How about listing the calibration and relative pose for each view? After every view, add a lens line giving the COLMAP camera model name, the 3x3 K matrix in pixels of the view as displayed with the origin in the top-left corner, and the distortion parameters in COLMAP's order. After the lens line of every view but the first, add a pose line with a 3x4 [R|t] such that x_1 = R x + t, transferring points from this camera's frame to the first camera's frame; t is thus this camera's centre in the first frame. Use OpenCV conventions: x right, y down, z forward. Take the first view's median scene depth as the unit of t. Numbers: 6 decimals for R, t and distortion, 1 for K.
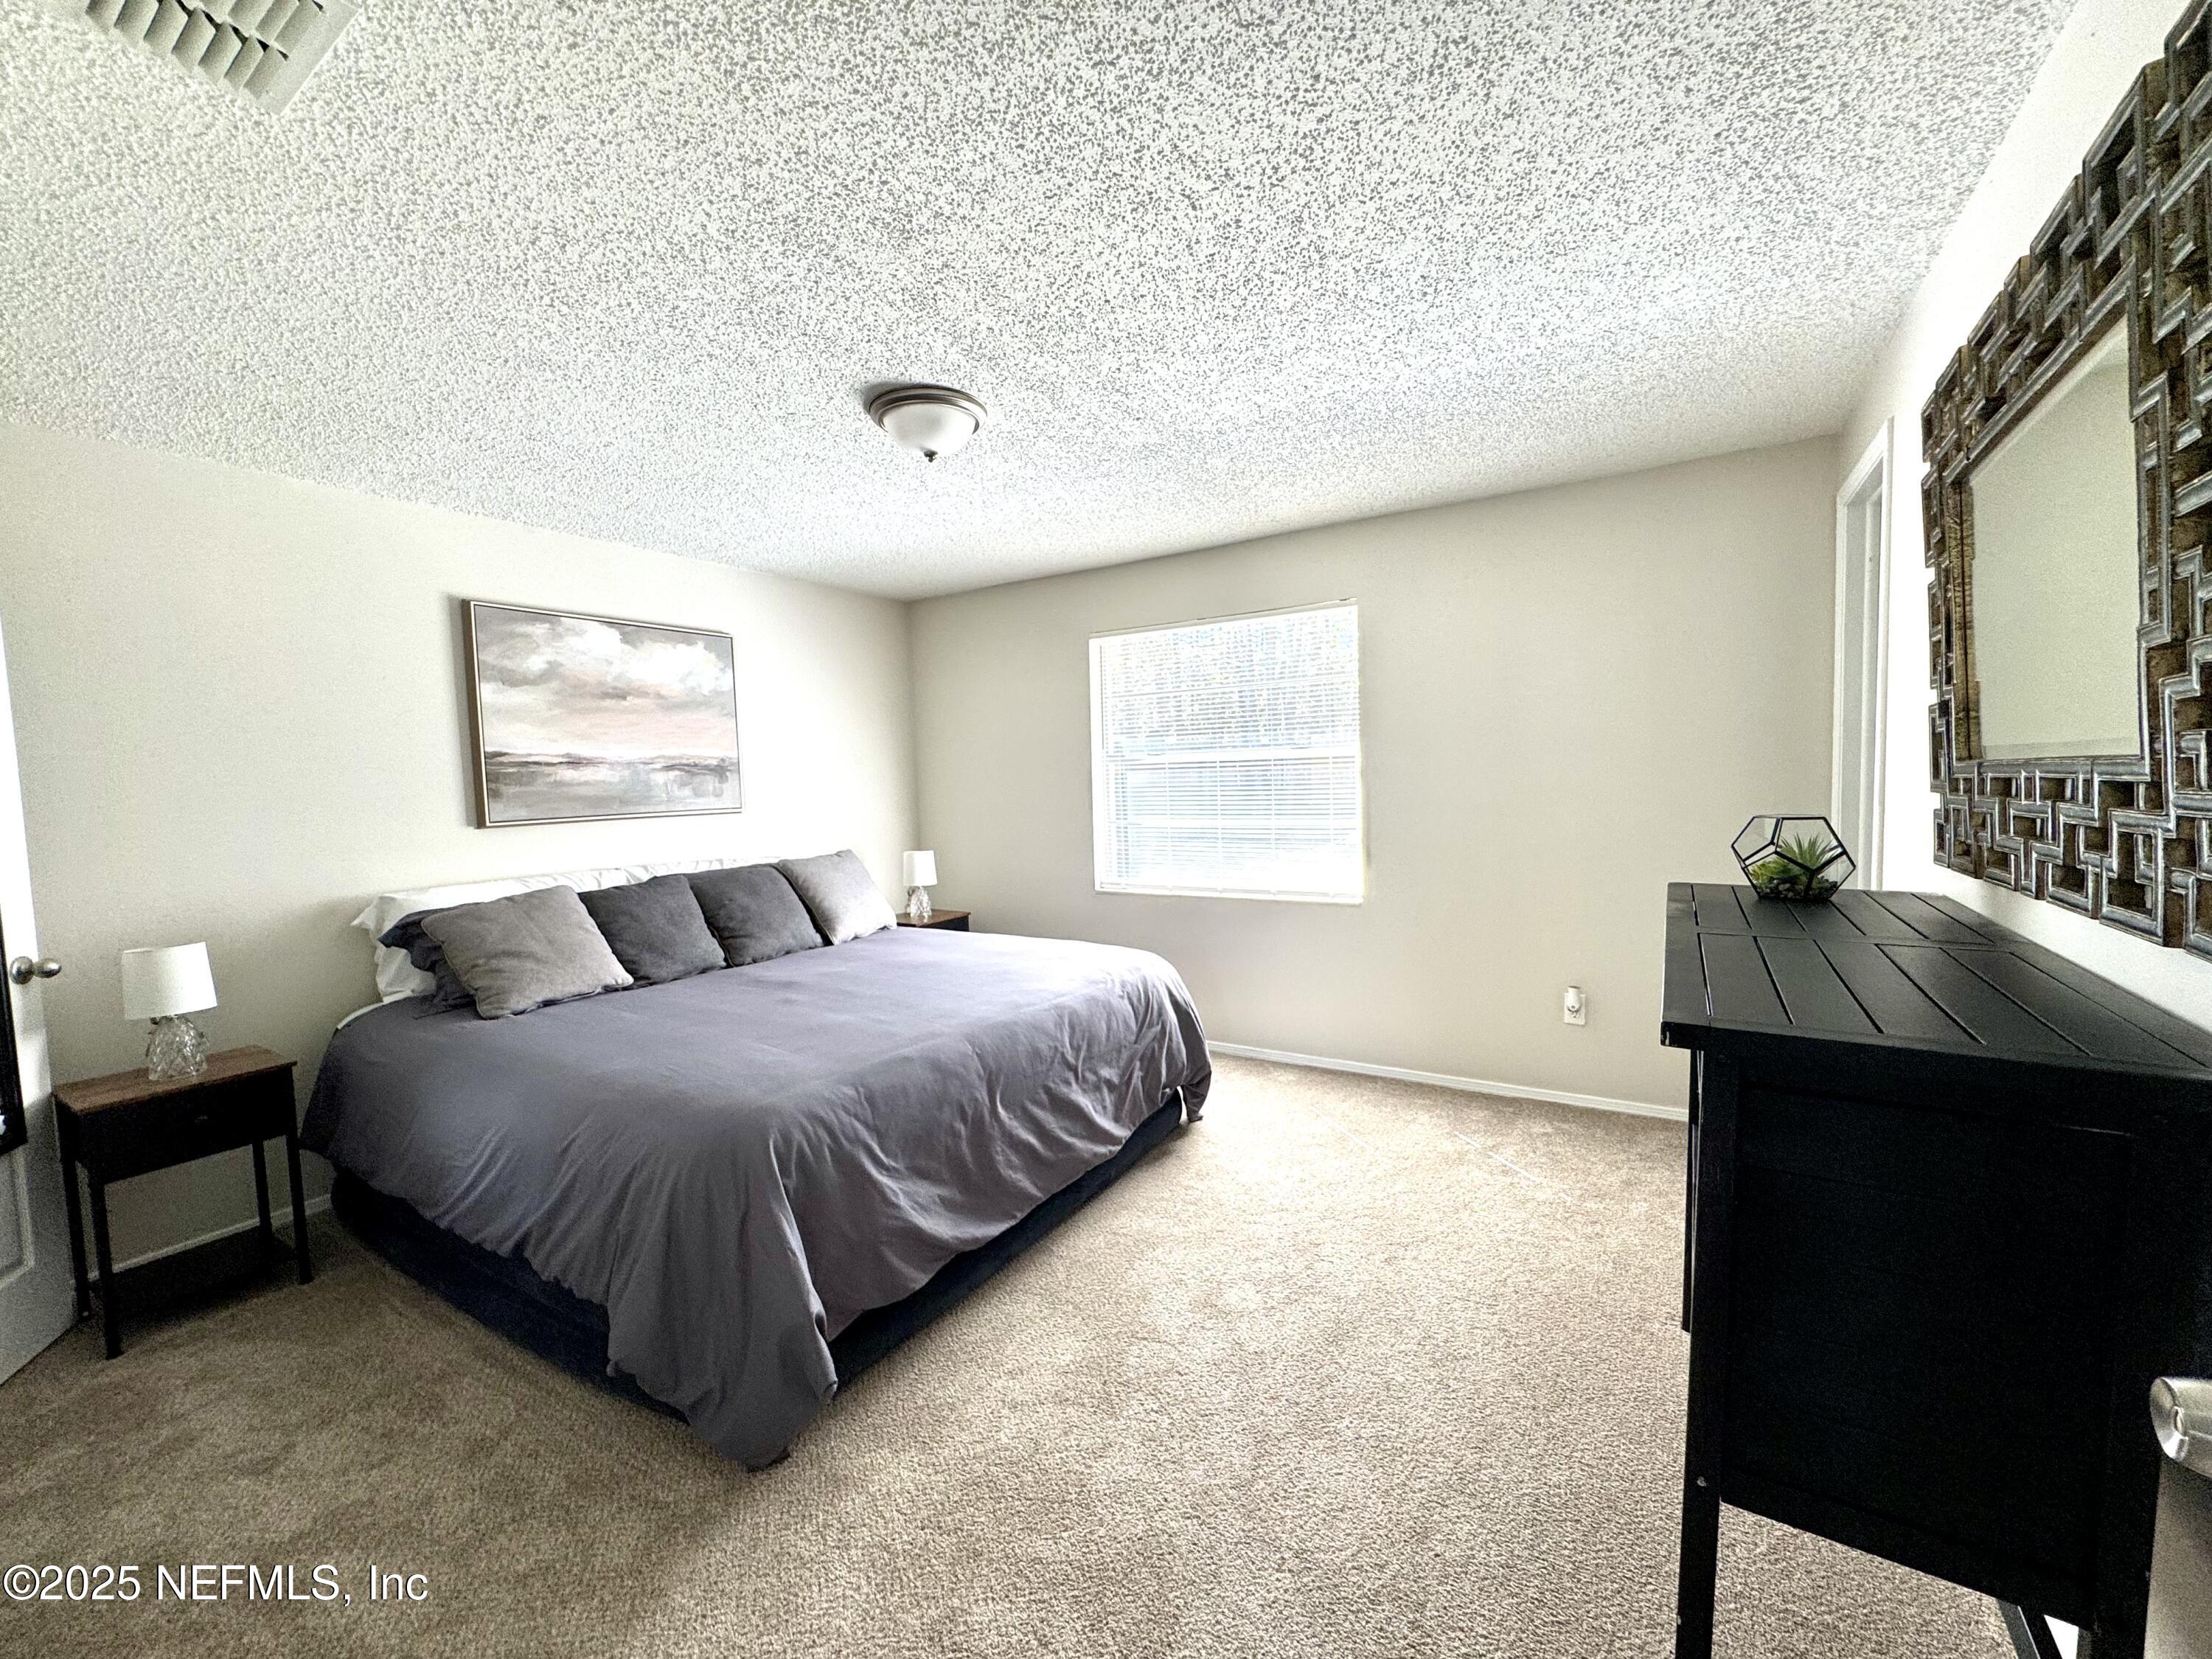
lens RADIAL K [[878.8, 0, 1095.0], [0, 878.8, 833.5], [0, 0, 1]] dist [-0.003163, 0.000033]
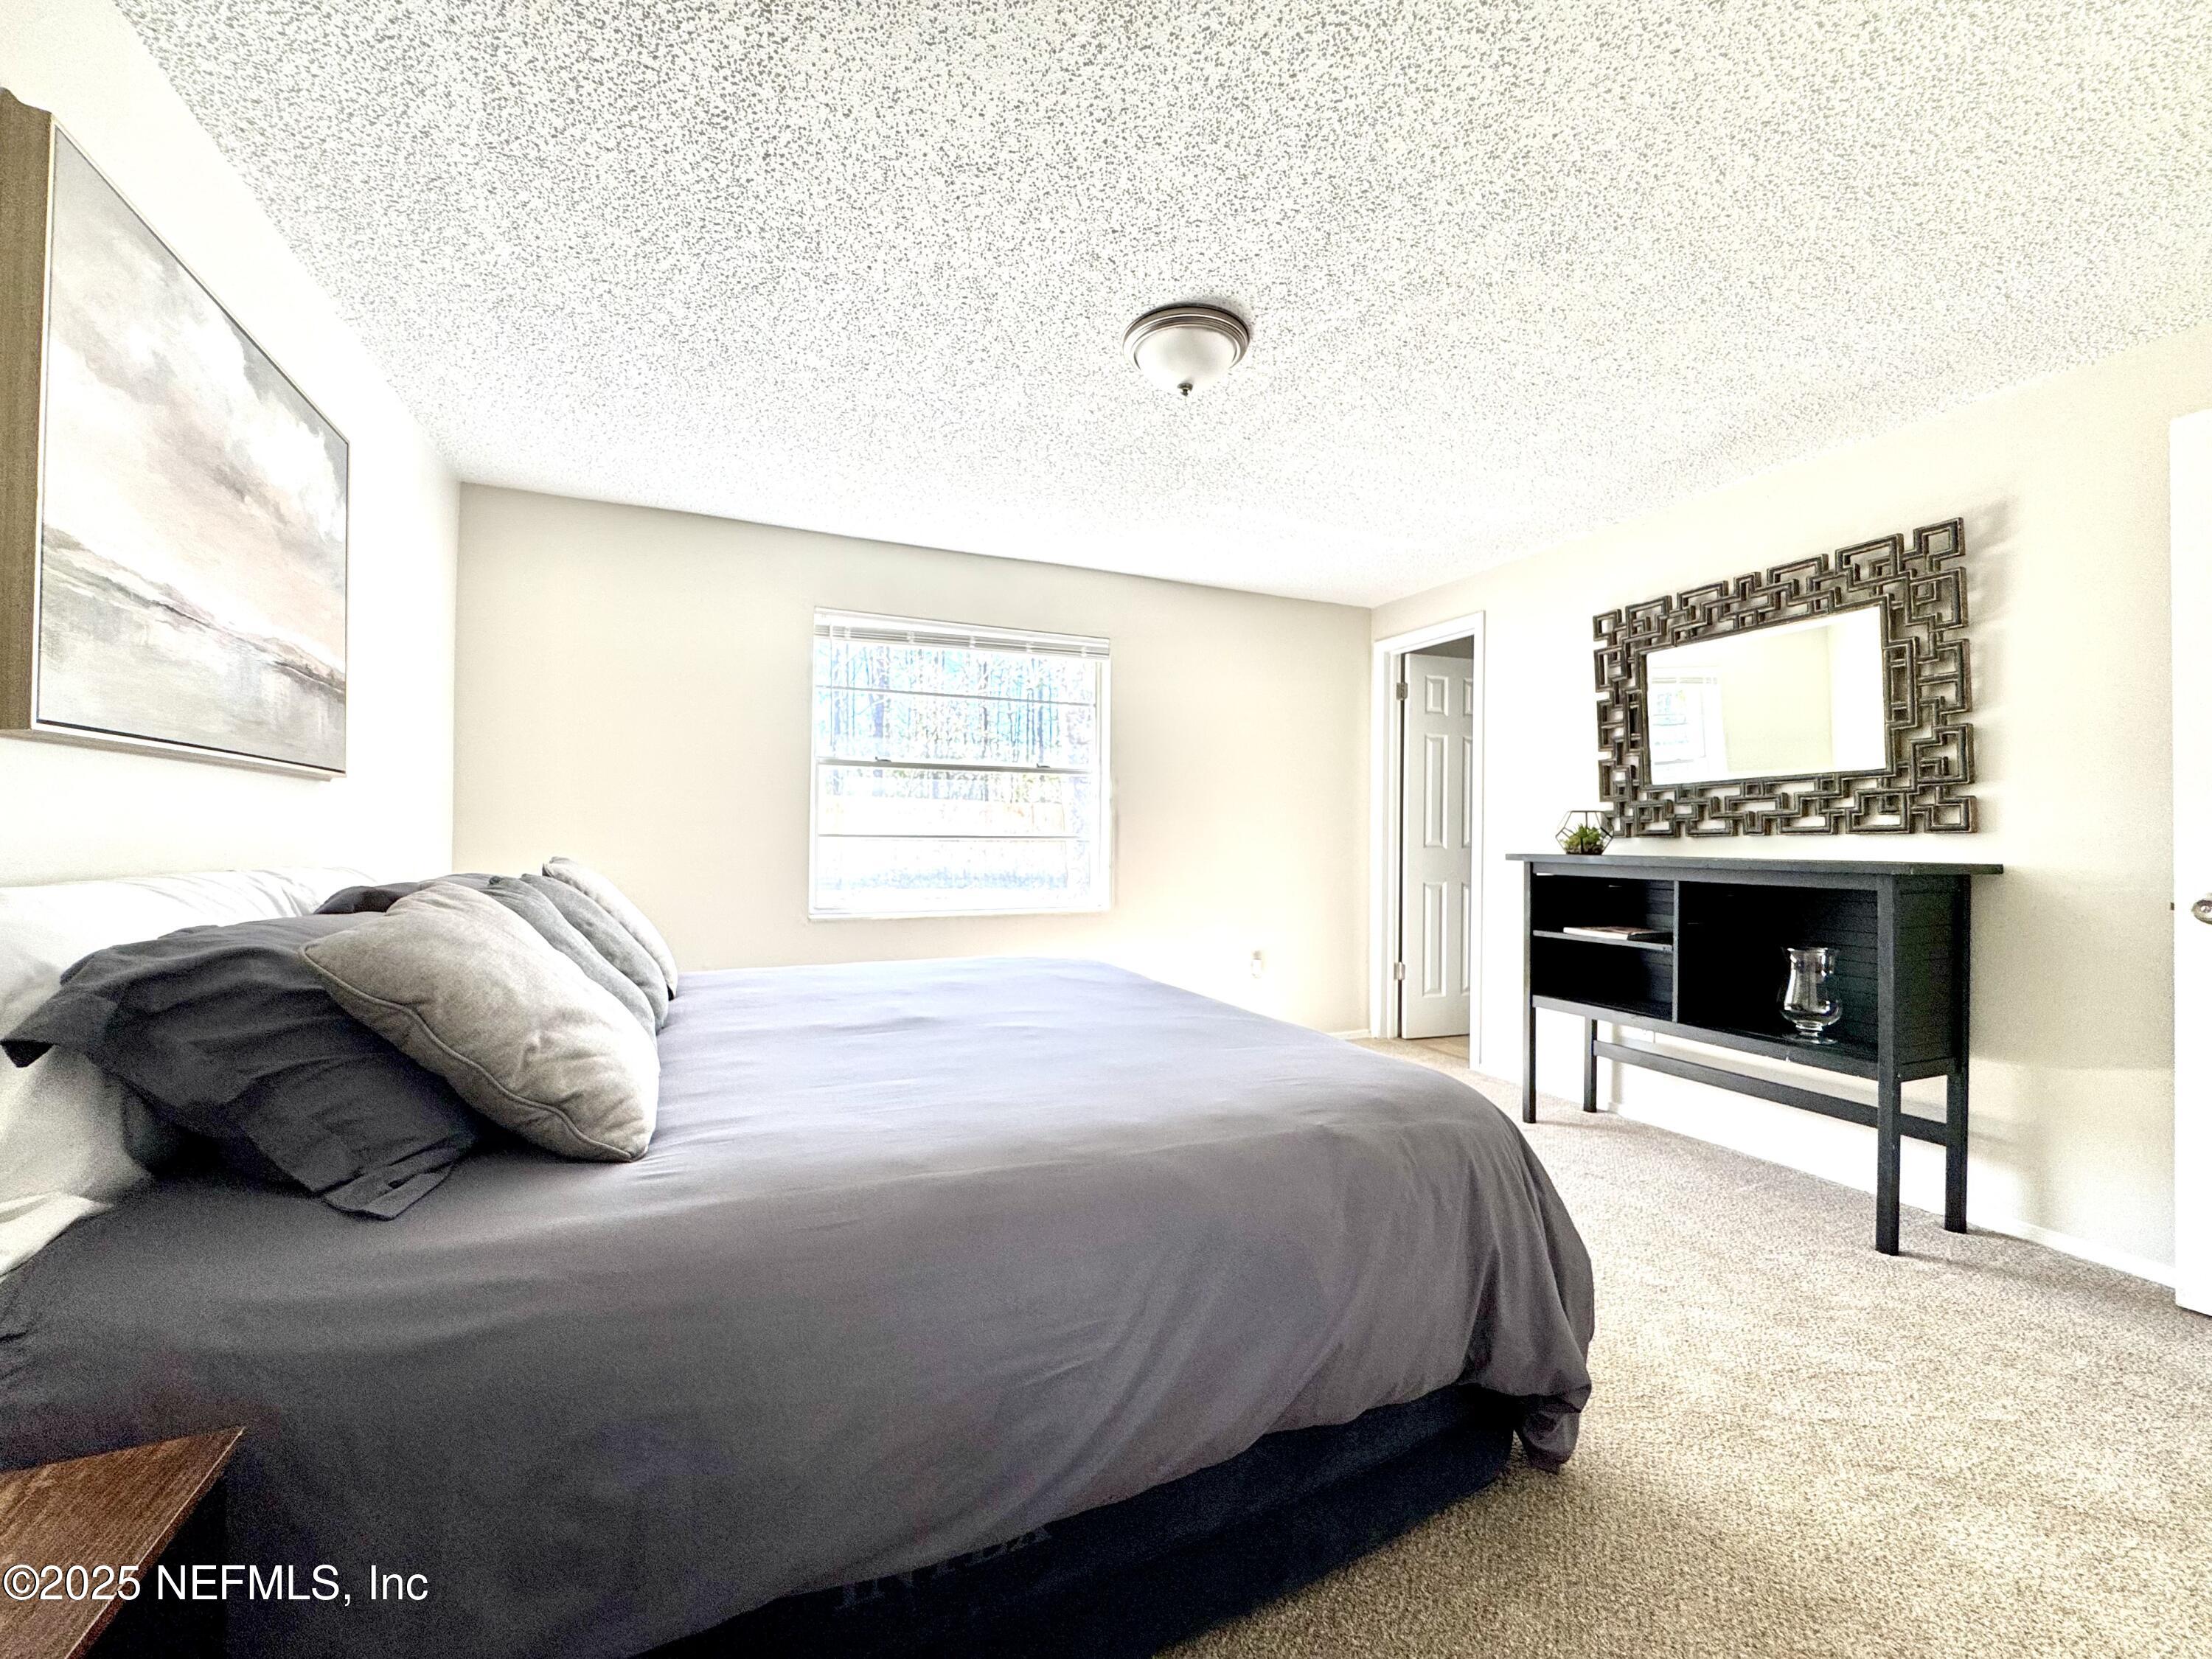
lens RADIAL K [[878.8, 0, 1111.3], [0, 878.8, 831.0], [0, 0, 1]] dist [-0.003163, 0.000033]
pose [[0.531579, 0.062639, 0.844690, -0.676483], [0.011289, 0.996649, -0.081012, 0.059684], [-0.846934, 0.052600, 0.529090, 0.396128]]
